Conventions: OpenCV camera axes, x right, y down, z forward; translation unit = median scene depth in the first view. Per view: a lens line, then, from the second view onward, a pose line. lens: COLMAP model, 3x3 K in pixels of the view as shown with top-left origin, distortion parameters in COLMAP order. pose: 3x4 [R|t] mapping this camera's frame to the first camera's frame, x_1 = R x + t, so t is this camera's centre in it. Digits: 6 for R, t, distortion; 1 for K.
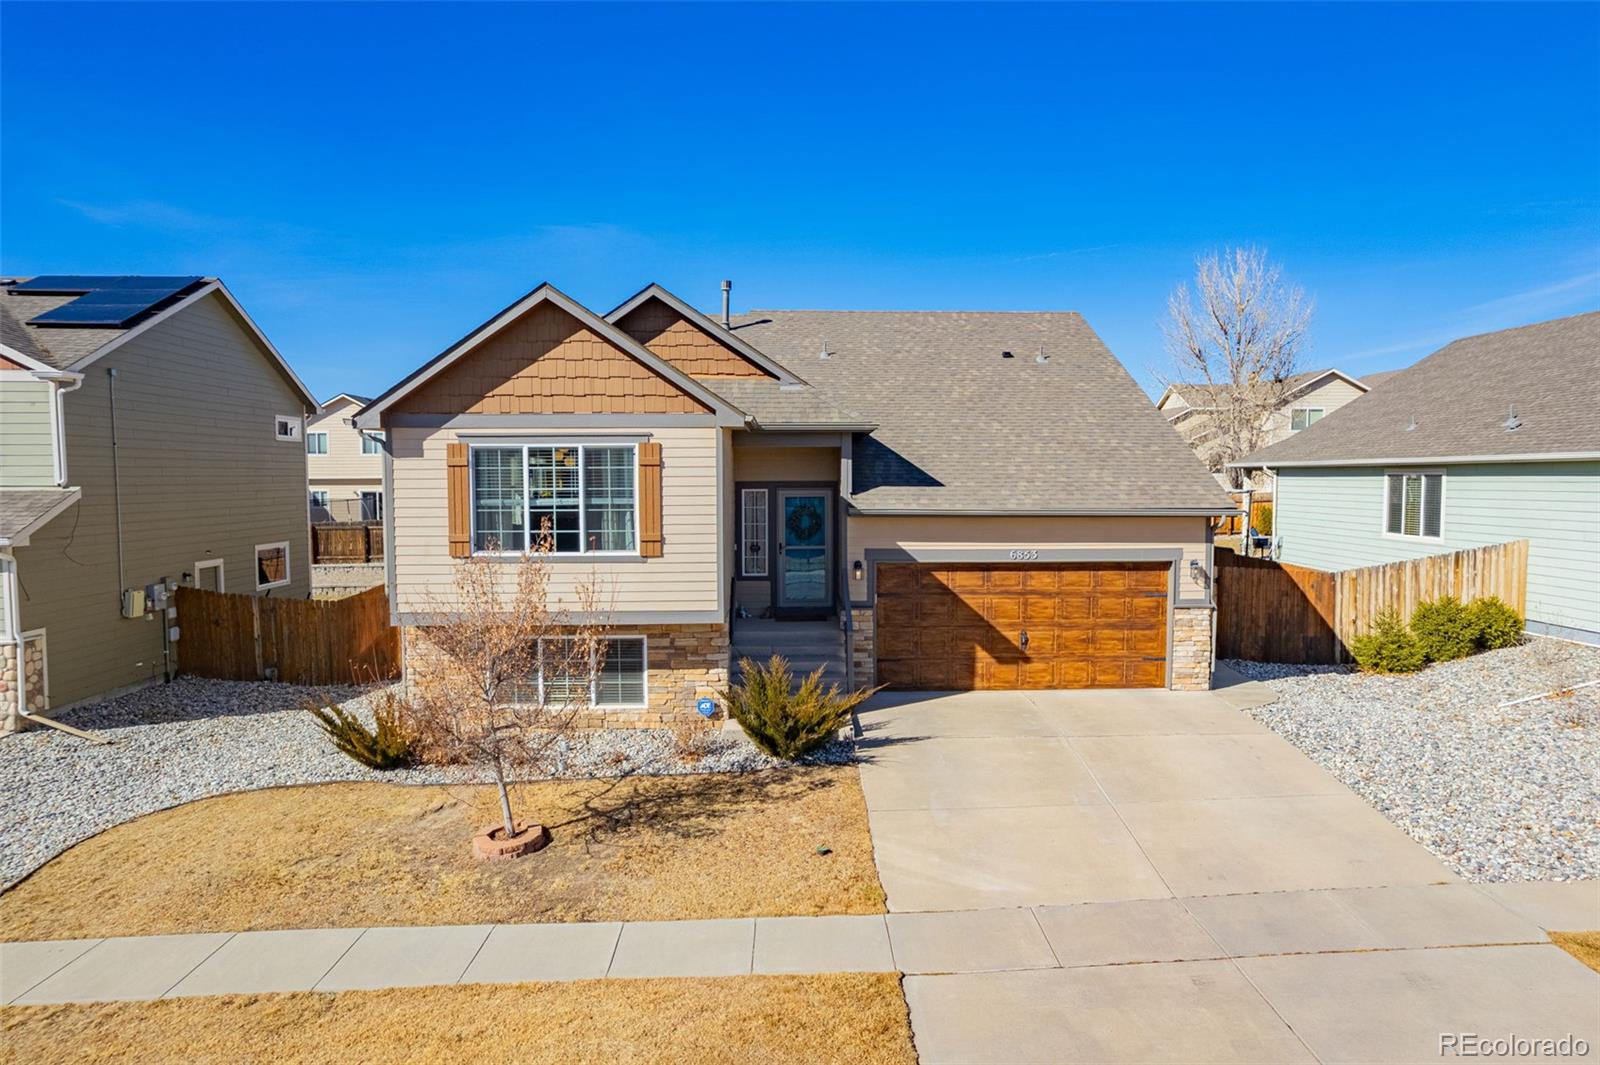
lens RADIAL K [[1046.0, 0, 805.5], [0, 1046.0, 535.1], [0, 0, 1]] dist [-0.064634, 0.067279]
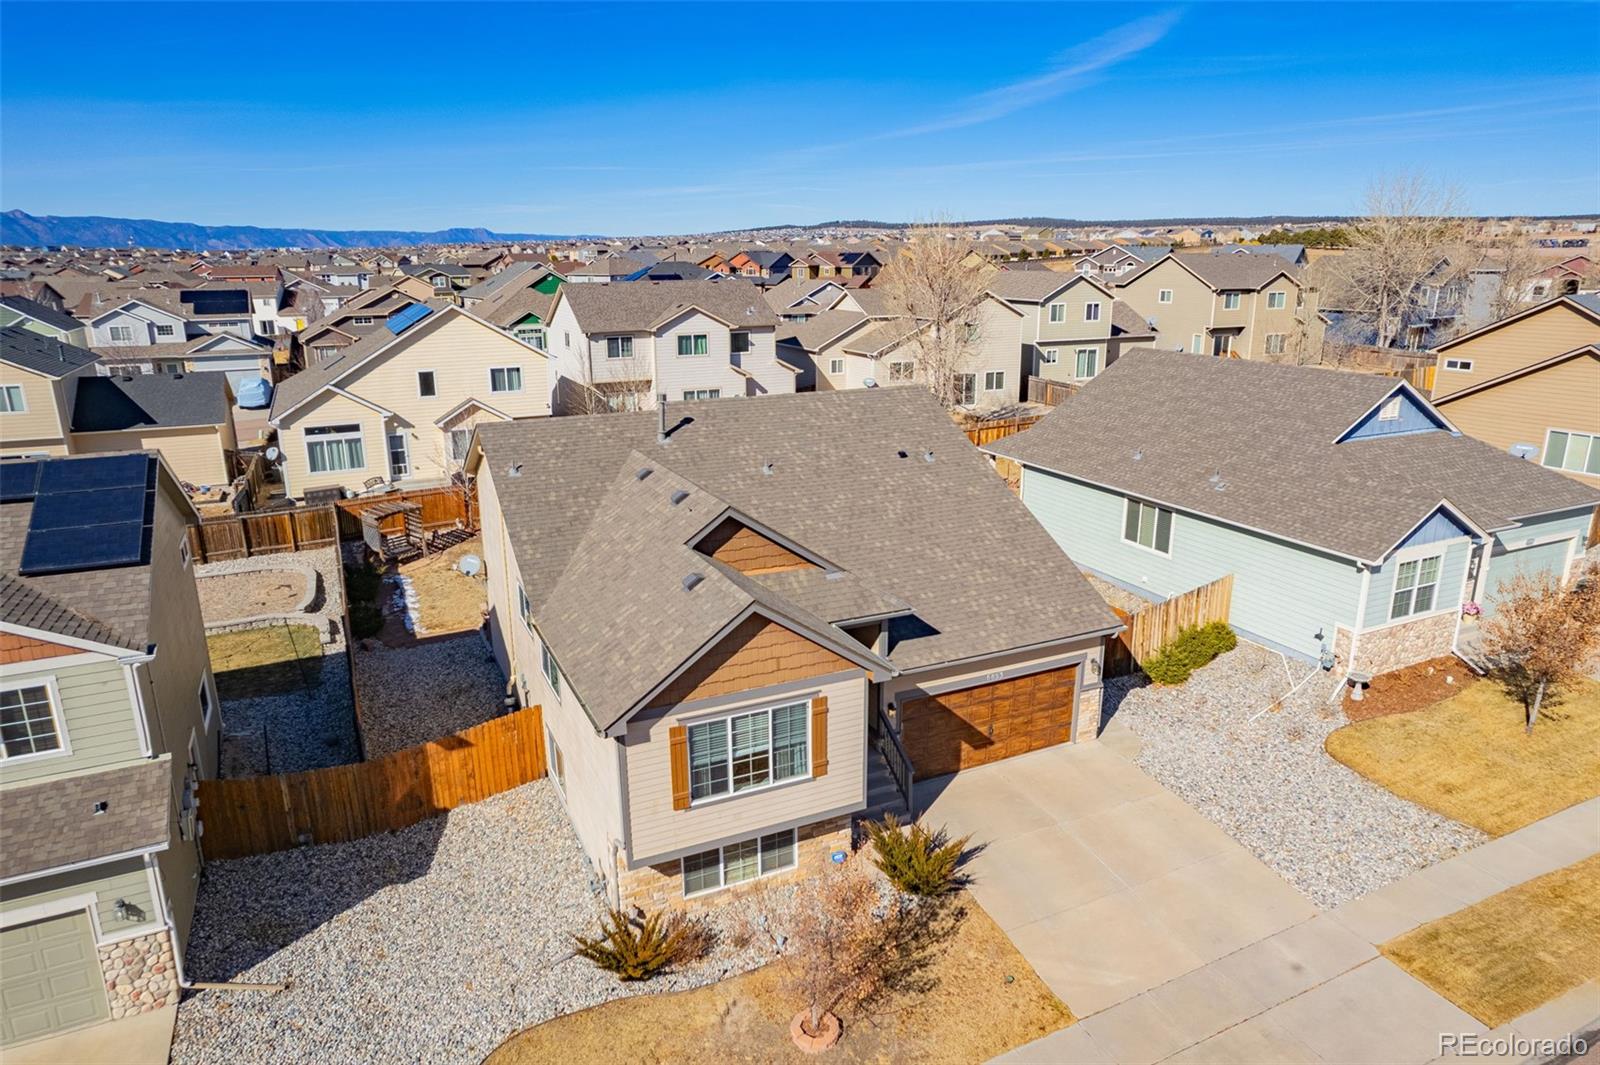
lens RADIAL K [[1046.0, 0, 815.6], [0, 1046.0, 532.7], [0, 0, 1]] dist [-0.064634, 0.067279]
pose [[0.909379, -0.111373, 0.400781, -0.570036], [0.023359, 0.975643, 0.218119, -0.500354], [-0.415312, -0.188991, 0.889831, -0.099859]]
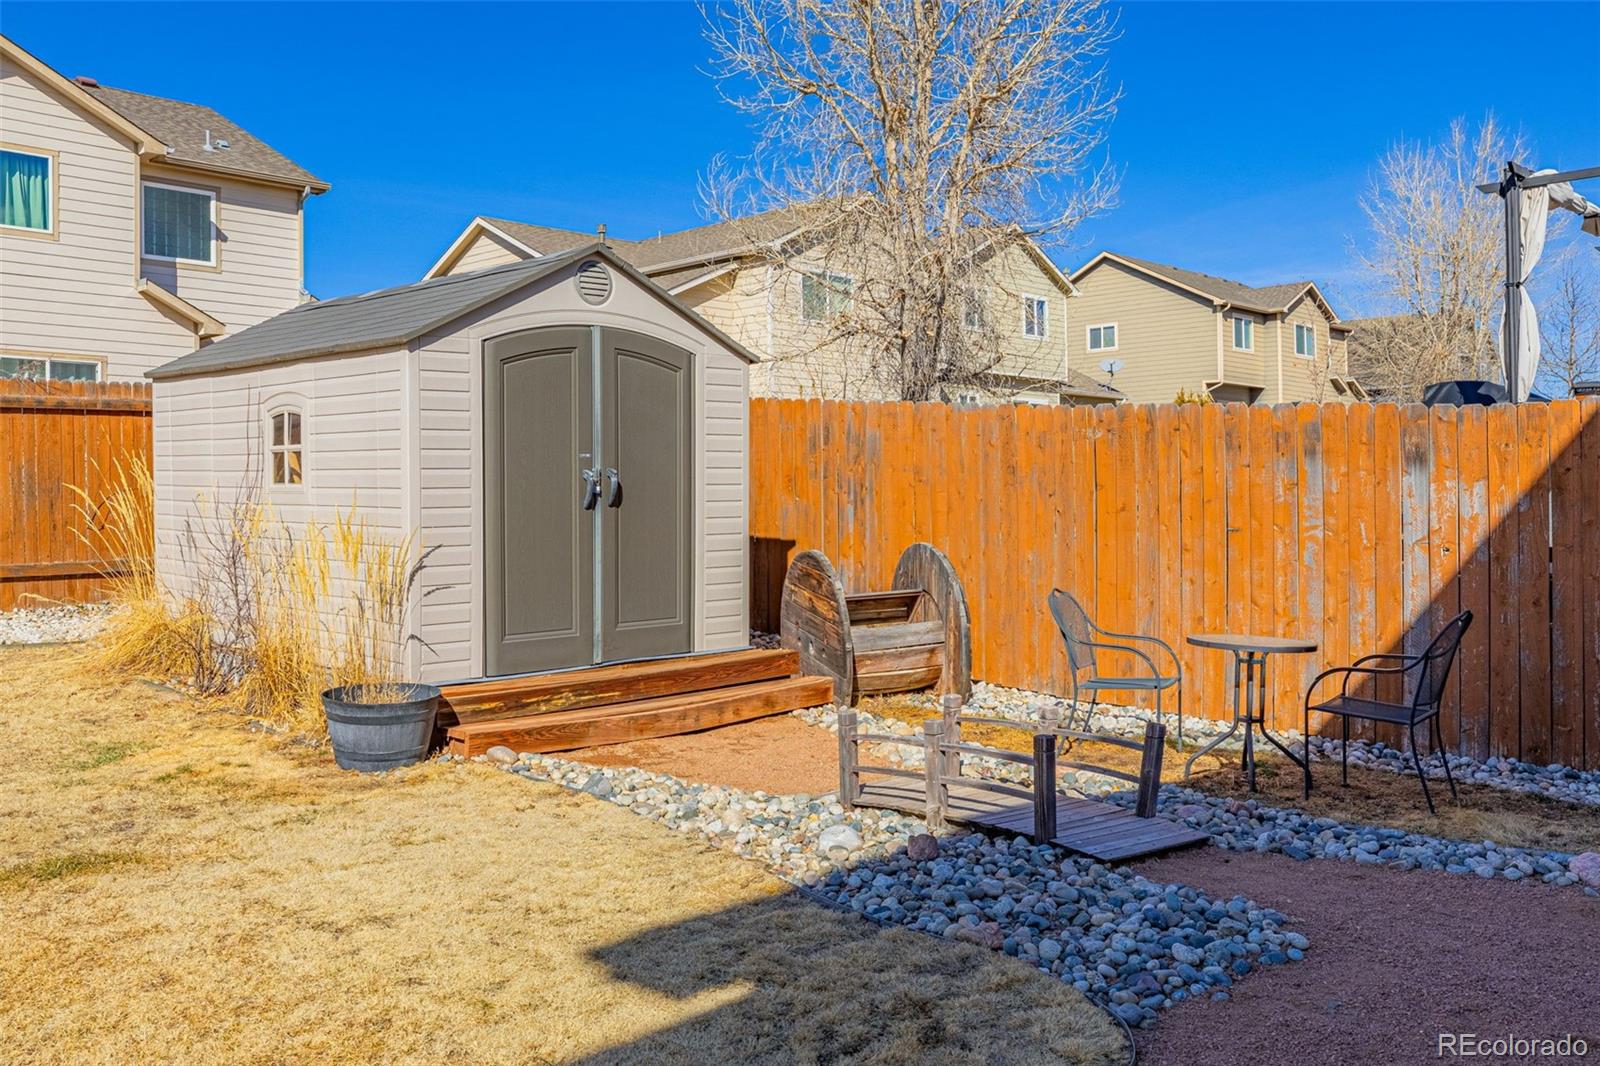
lens RADIAL K [[1407.4, 0, 800.1], [0, 1407.4, 527.8], [0, 0, 1]] dist [-0.005009, -0.000247]
pose [[0.694643, -0.009218, 0.719296, 0.129353], [0.056350, 0.997543, -0.041635, 0.033664], [-0.717145, 0.069454, 0.693455, 1.945241]]
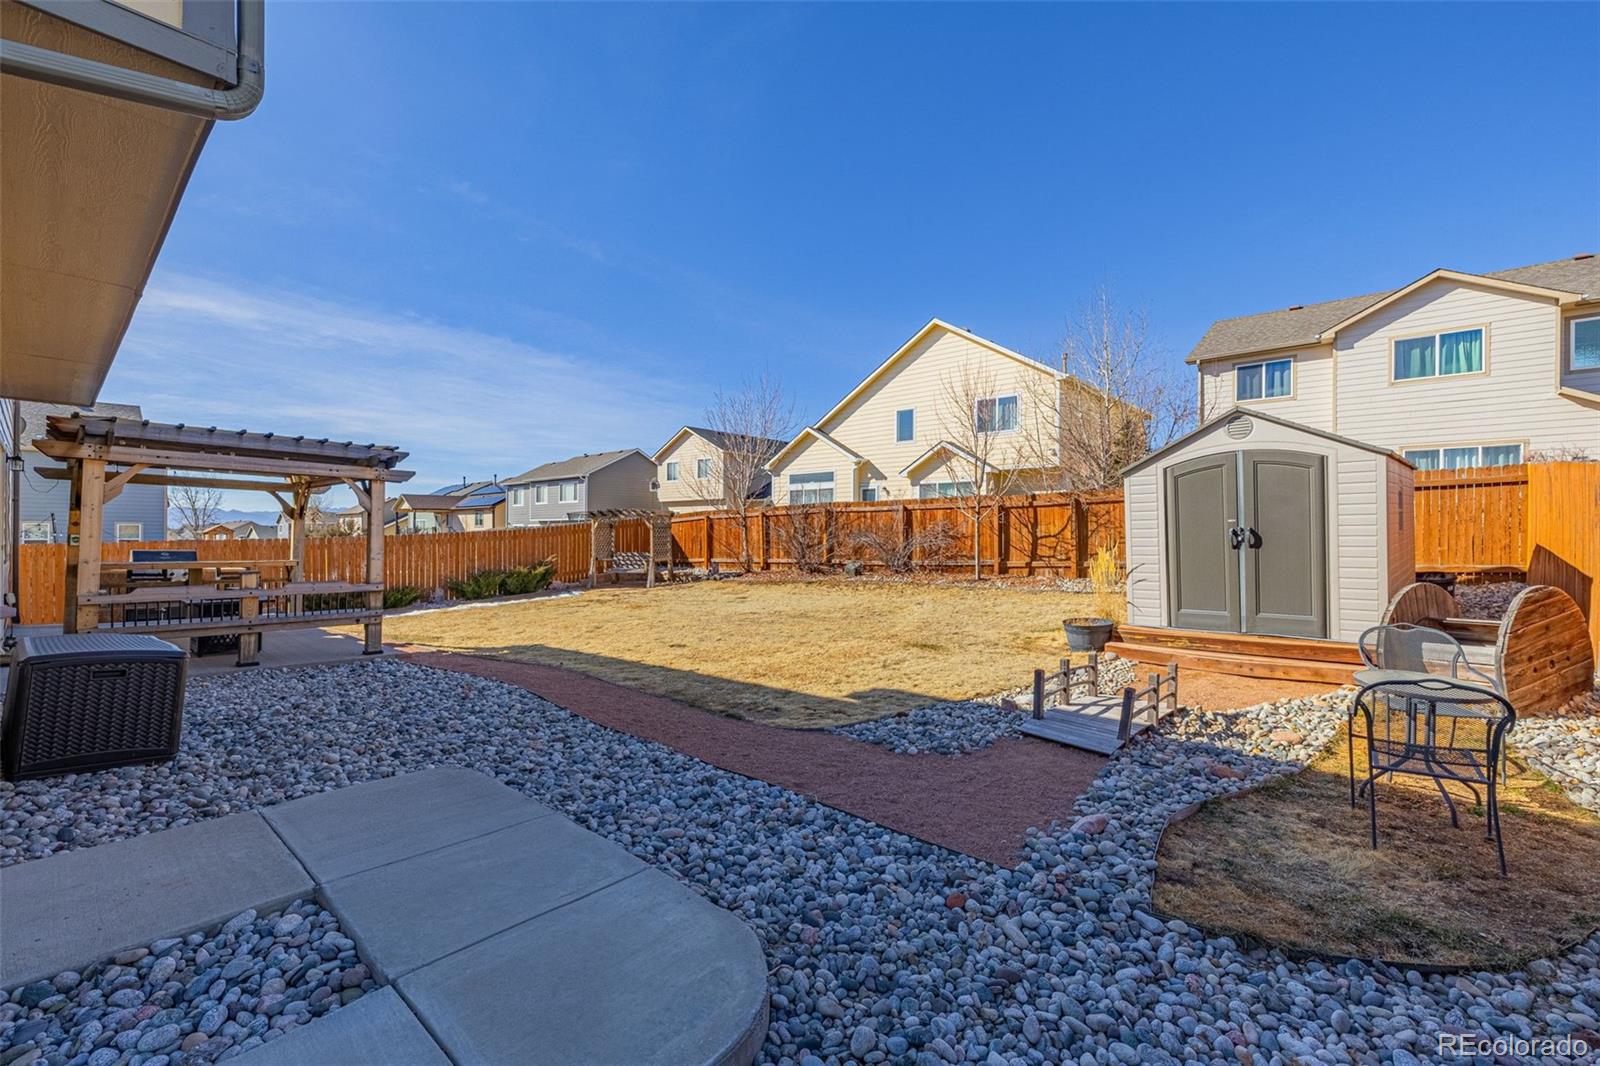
lens RADIAL K [[679.1, 0, 805.8], [0, 679.1, 526.5], [0, 0, 1]] dist [0.003510, -0.000628]
pose [[0.727731, -0.002034, -0.685860, 0.538279], [-0.048804, 0.997307, -0.054741, 0.025883], [0.684125, 0.073310, 0.725672, 1.819242]]
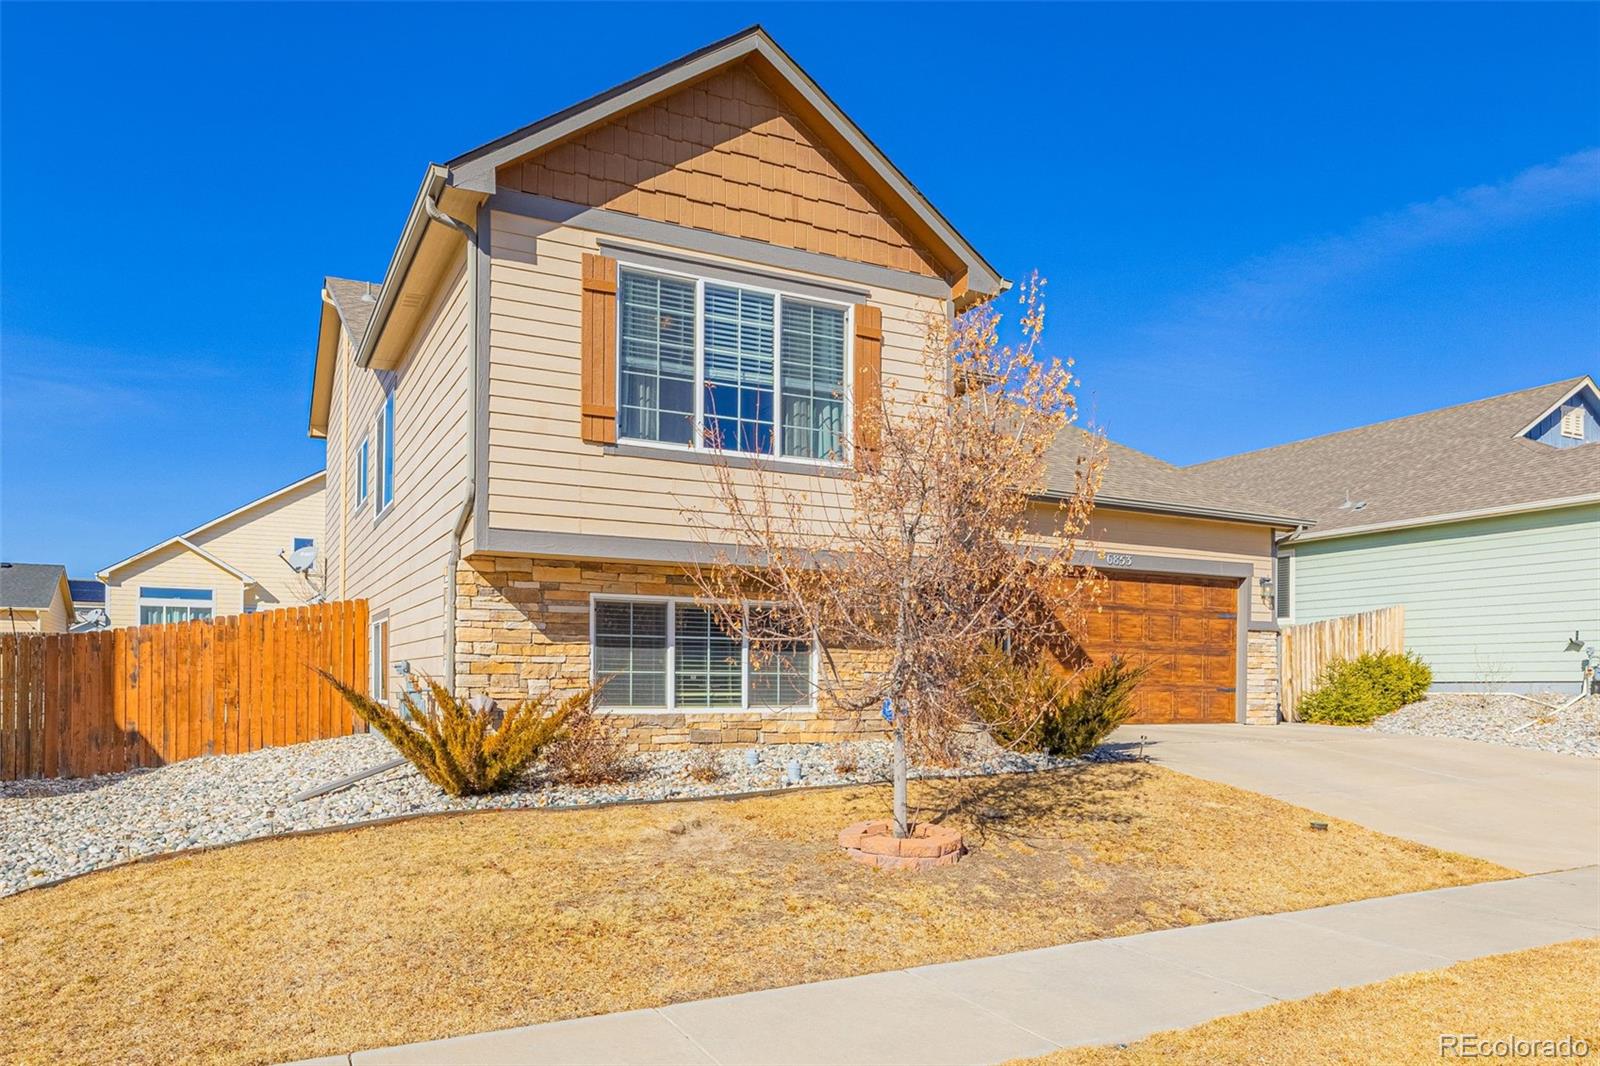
lens RADIAL K [[1090.7, 0, 738.1], [0, 1090.7, 673.8], [0, 0, 1]] dist [-0.000813, -0.001003]
pose [[0.913375, 0.014293, 0.406868, -0.451036], [0.015095, 0.997507, -0.068927, 0.175639], [-0.406840, 0.069098, 0.910883, 0.350127]]
